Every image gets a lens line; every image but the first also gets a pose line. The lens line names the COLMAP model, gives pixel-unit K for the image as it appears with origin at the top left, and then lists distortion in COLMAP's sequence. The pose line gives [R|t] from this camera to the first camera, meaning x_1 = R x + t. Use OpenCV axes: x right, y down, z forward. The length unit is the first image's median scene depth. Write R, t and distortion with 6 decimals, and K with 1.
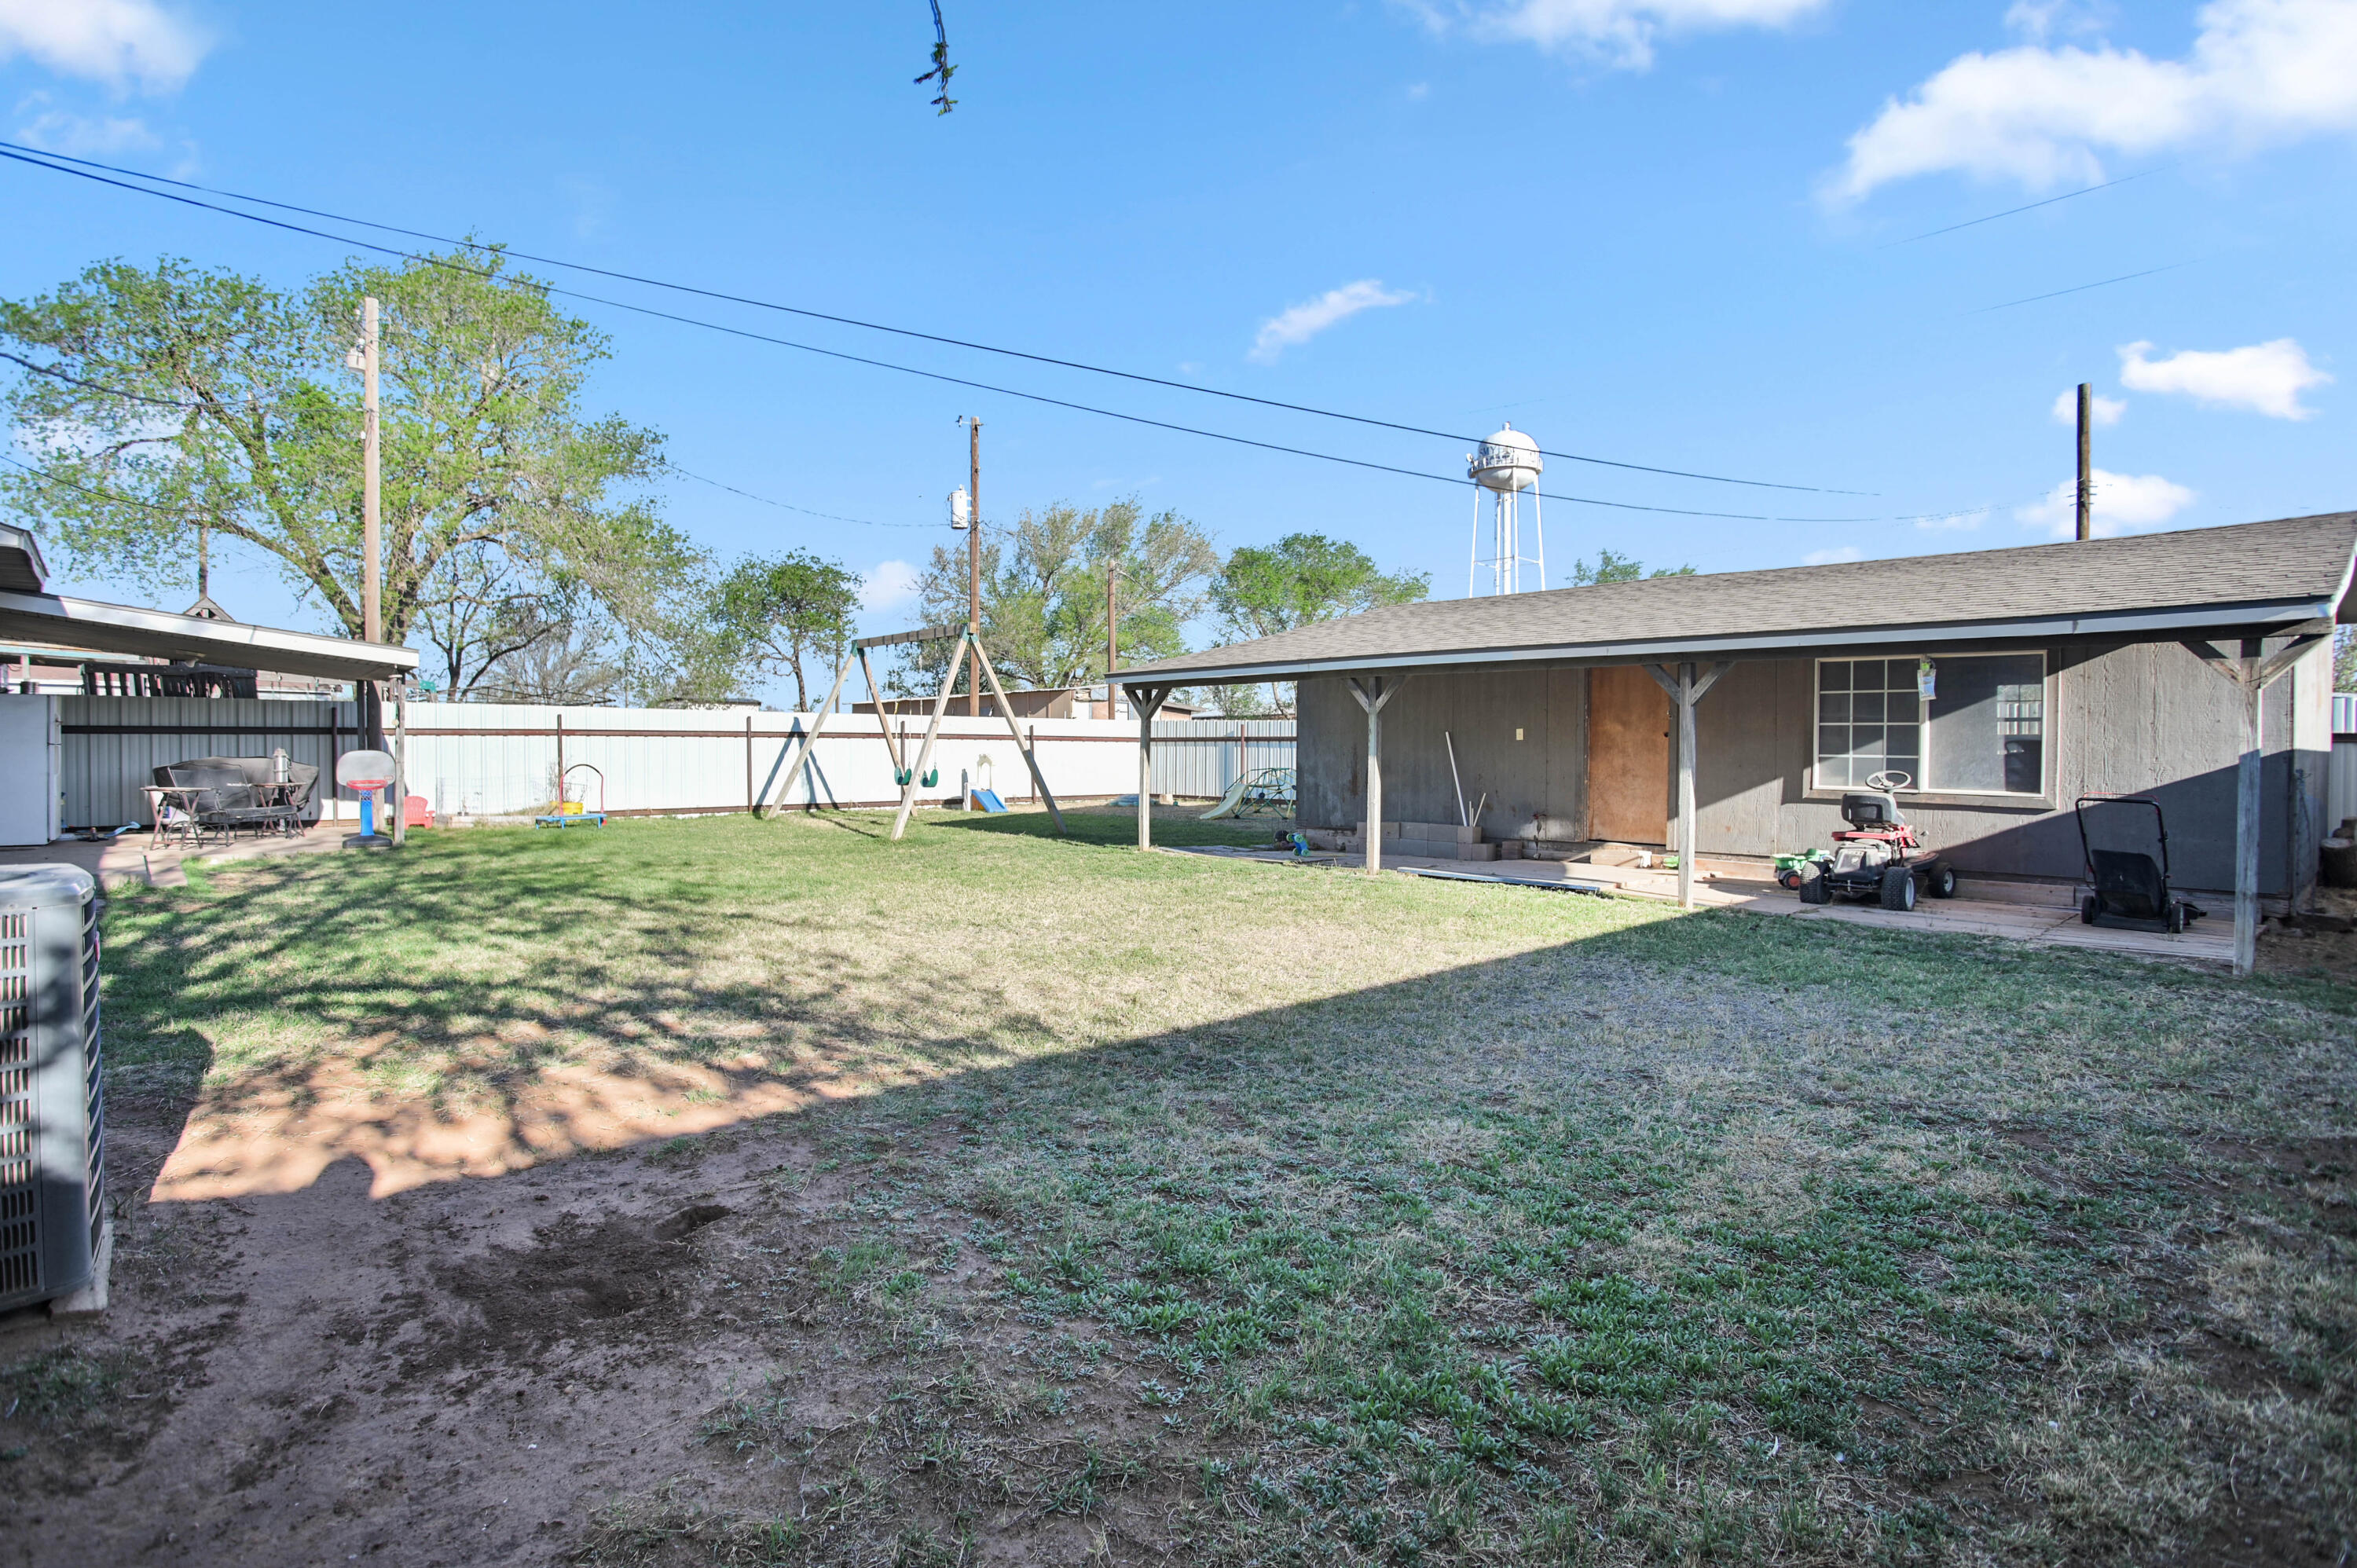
lens RADIAL K [[1237.4, 0, 1178.5], [0, 1237.4, 784.0], [0, 0, 1]] dist [-0.001306, -0.000403]
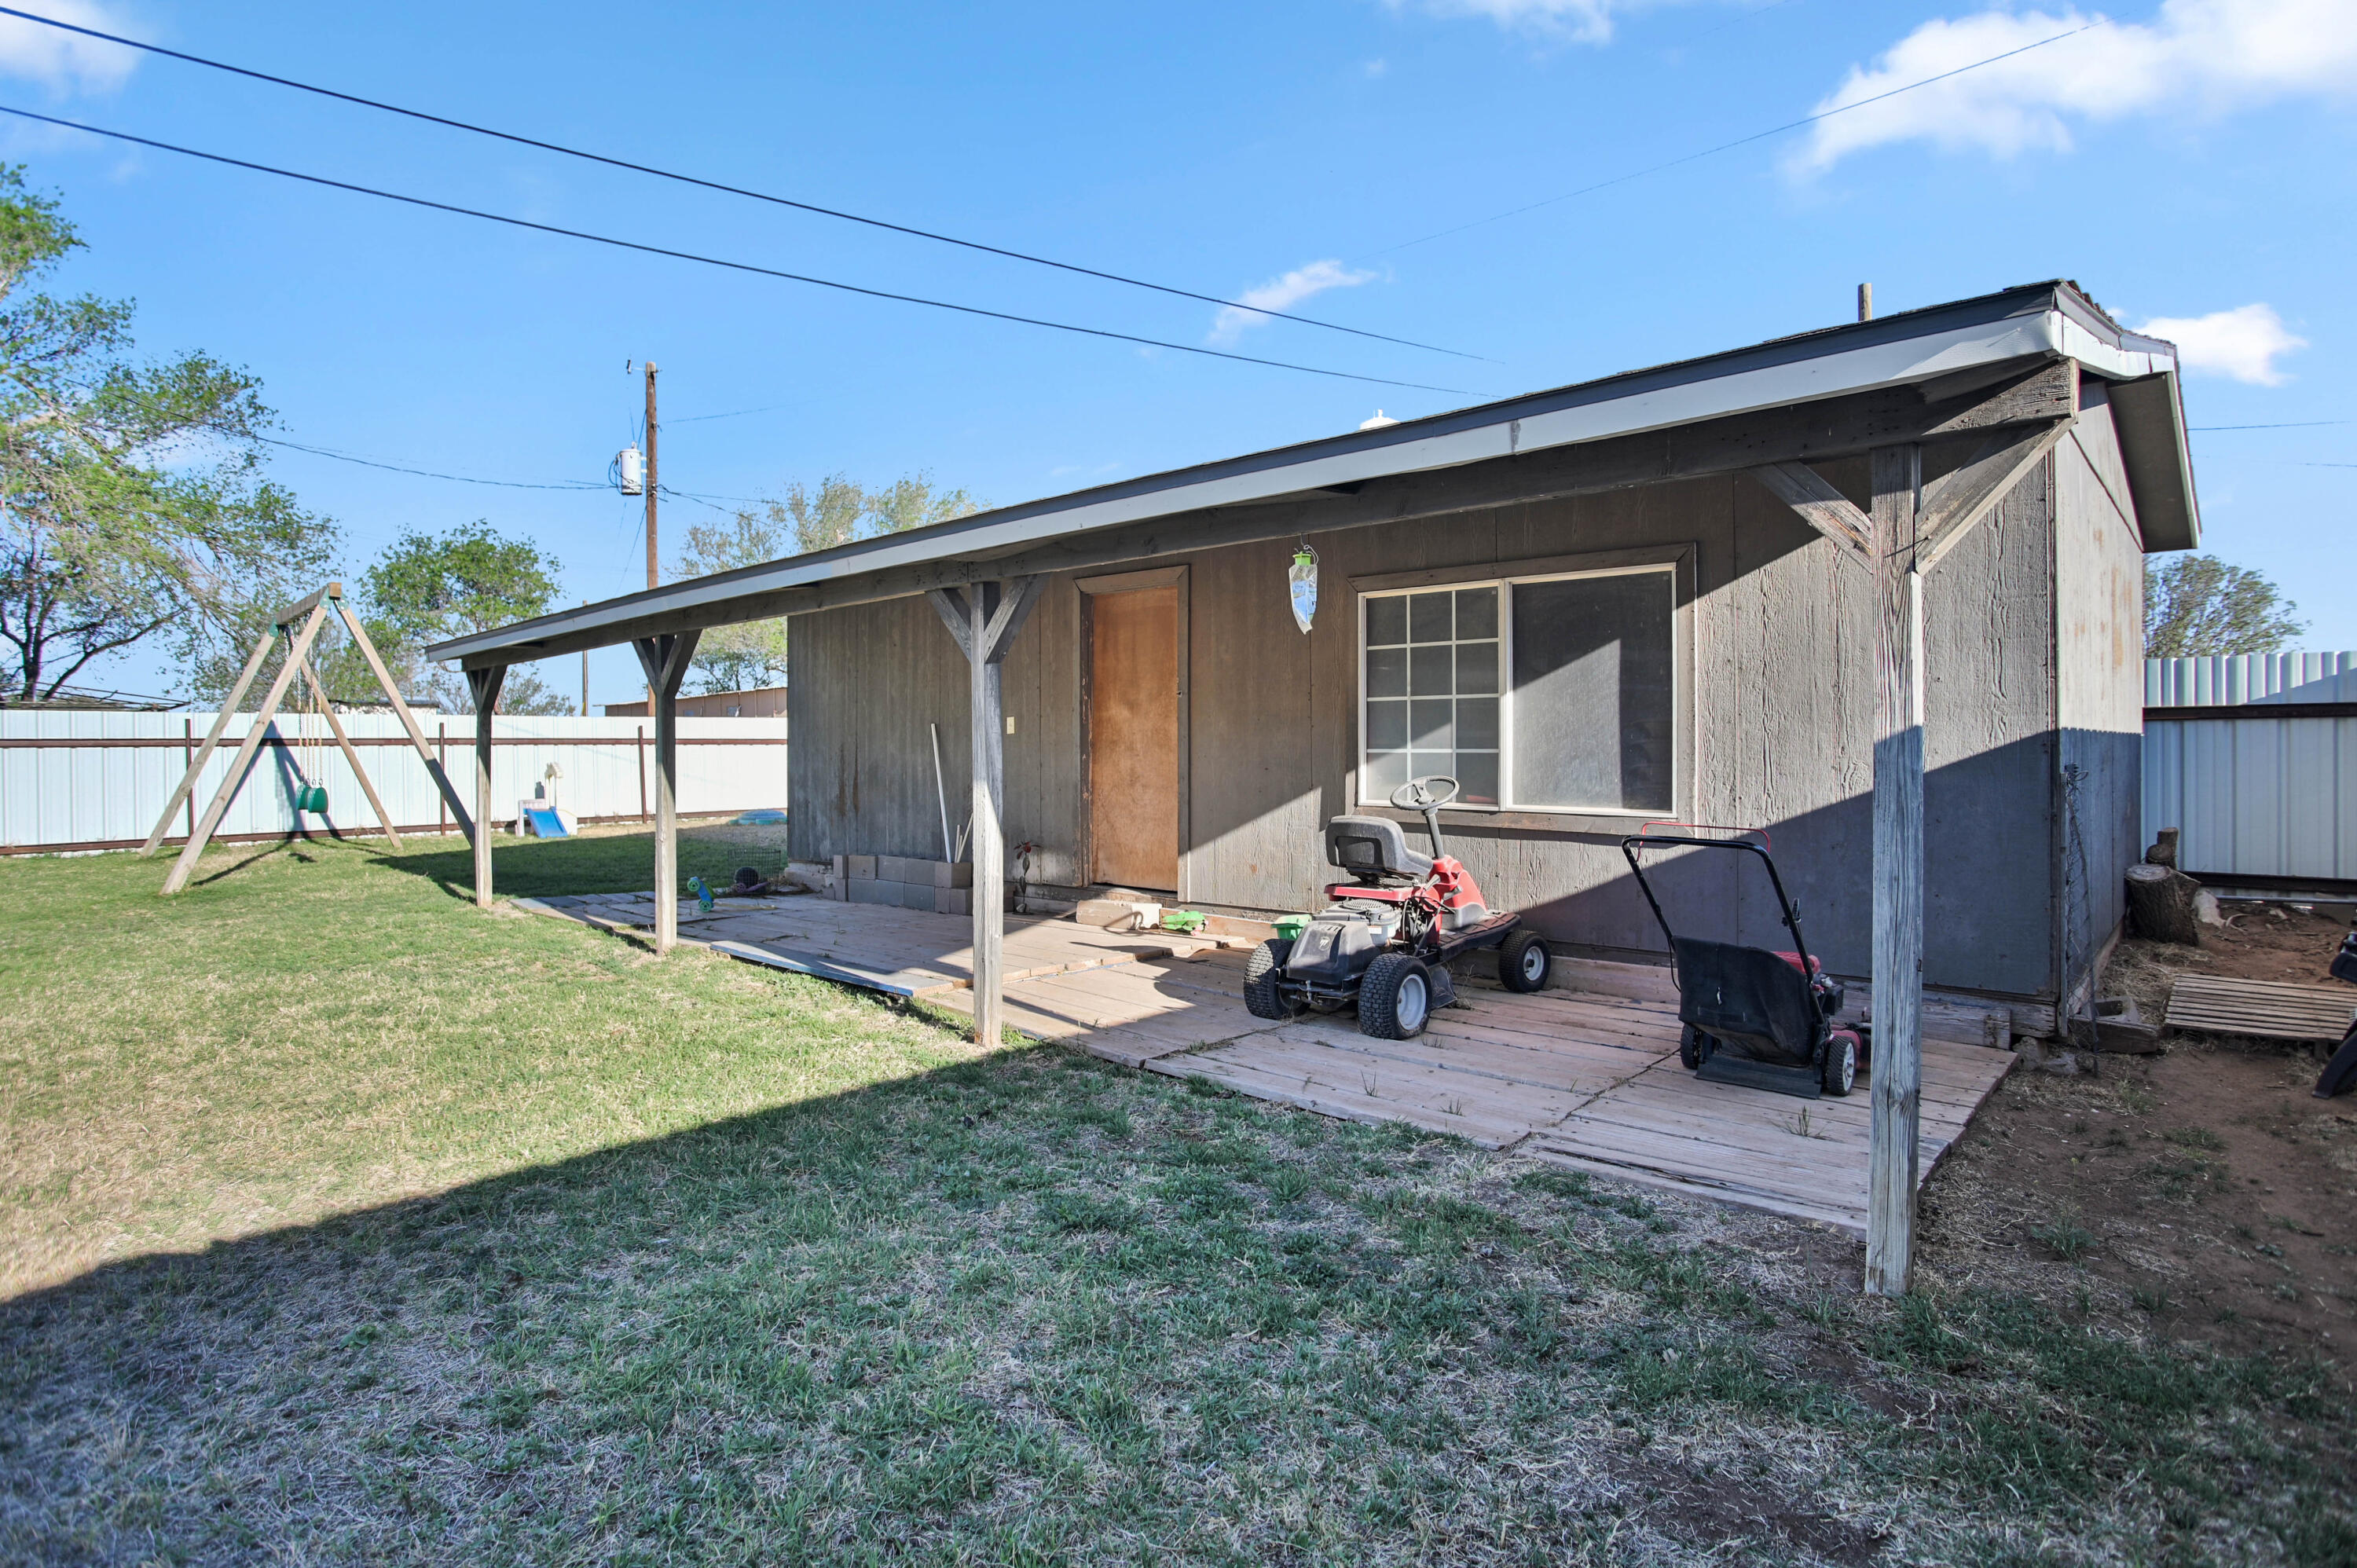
lens RADIAL K [[1233.5, 0, 1179.3], [0, 1233.5, 771.9], [0, 0, 1]] dist [0.002101, 0.001236]
pose [[0.999752, -0.021016, 0.007347, 0.248859], [0.021027, 0.999778, -0.001396, -0.008089], [-0.007316, 0.001550, 0.999972, 0.228802]]
